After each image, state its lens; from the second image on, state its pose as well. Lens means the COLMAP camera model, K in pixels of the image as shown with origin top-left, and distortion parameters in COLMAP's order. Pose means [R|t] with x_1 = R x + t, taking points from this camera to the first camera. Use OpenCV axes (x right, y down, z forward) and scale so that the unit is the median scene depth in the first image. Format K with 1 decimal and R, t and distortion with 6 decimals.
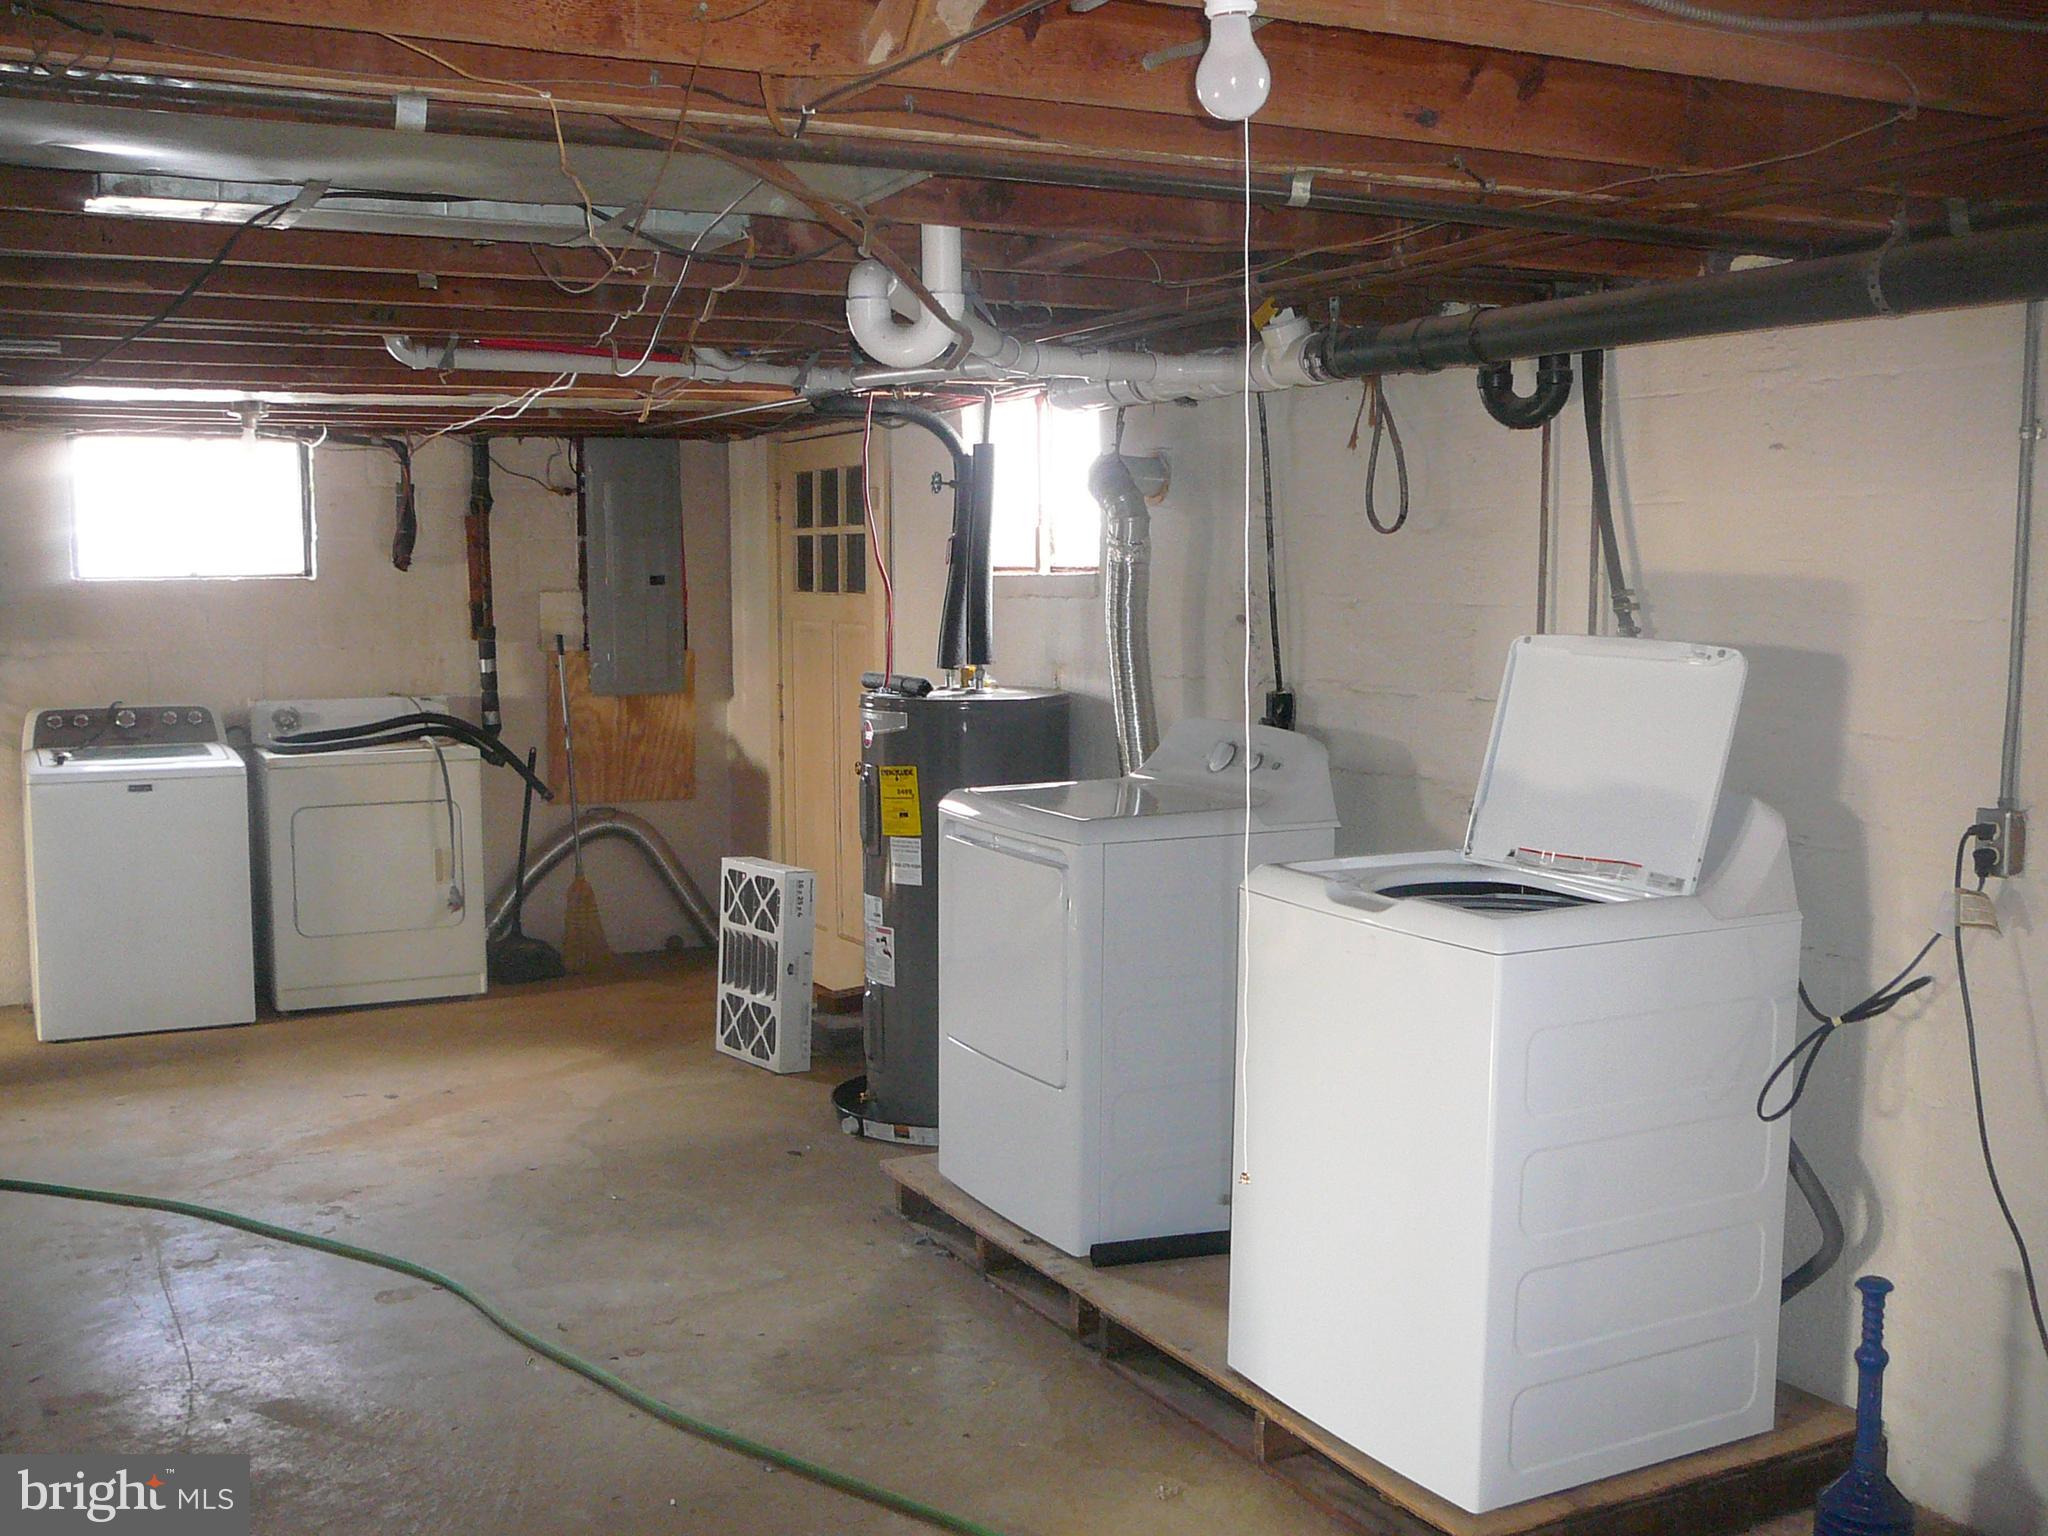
lens RADIAL K [[2083.8, 0, 1033.2], [0, 2083.8, 761.0], [0, 0, 1]] dist [-0.114025, 0.192114]
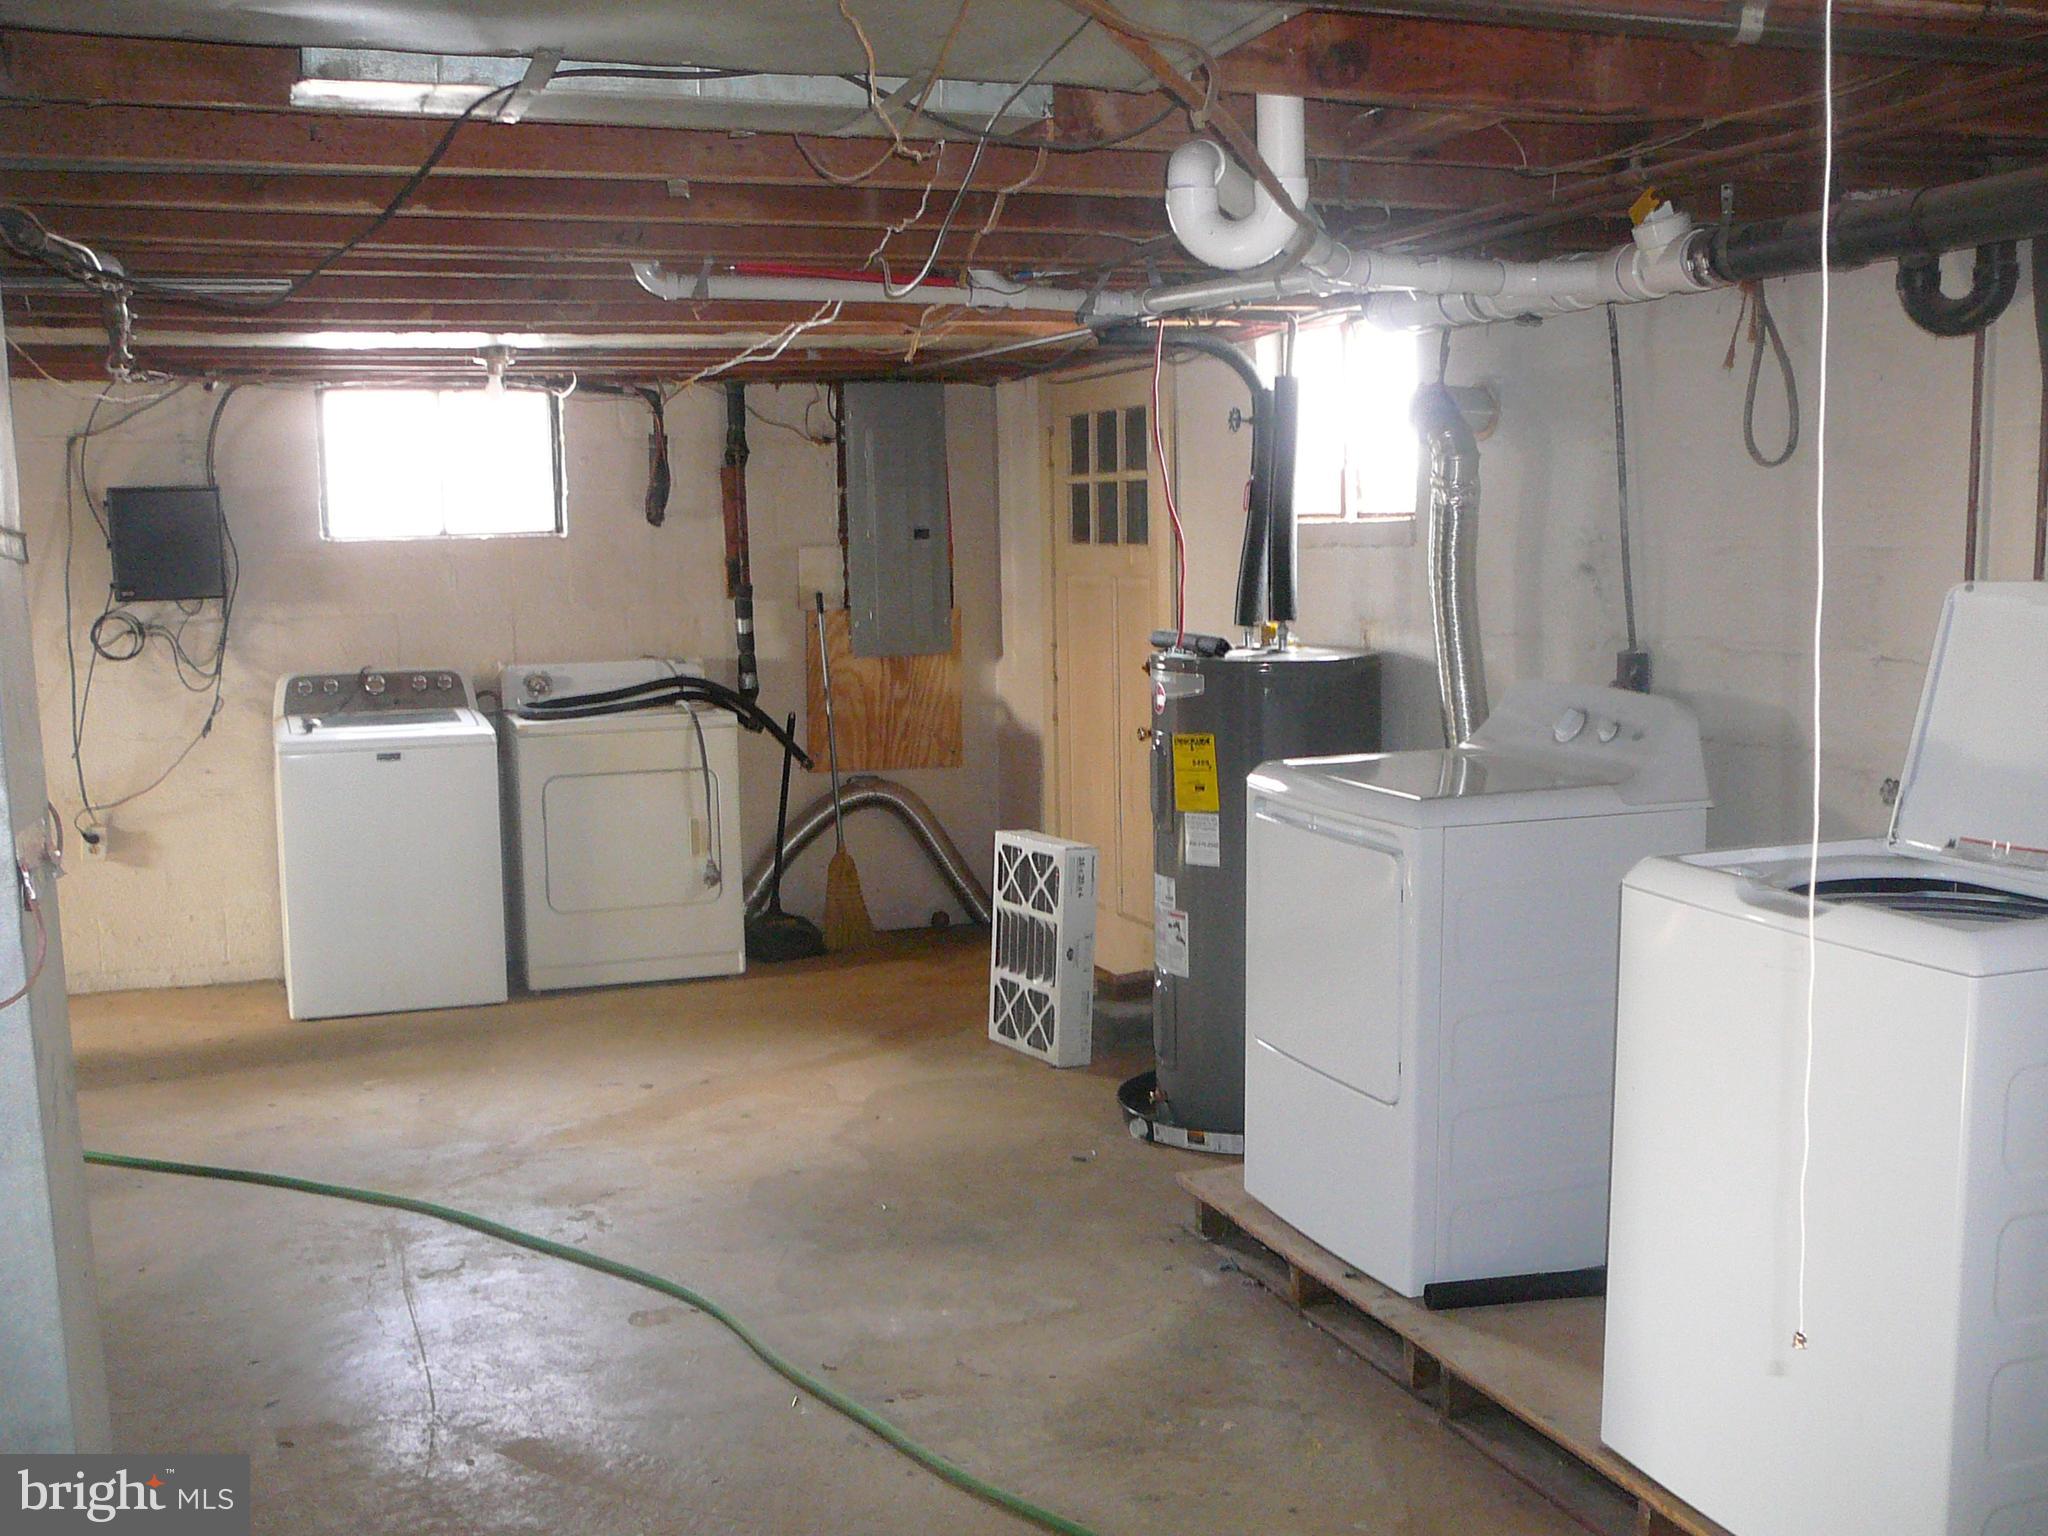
lens RADIAL K [[2083.8, 0, 1033.2], [0, 2083.8, 761.0], [0, 0, 1]] dist [-0.114025, 0.192114]
pose [[0.992988, 0.000337, -0.118217, -0.029013], [0.002104, 0.999787, 0.020522, -0.004956], [0.118199, -0.020626, 0.992776, 0.101186]]
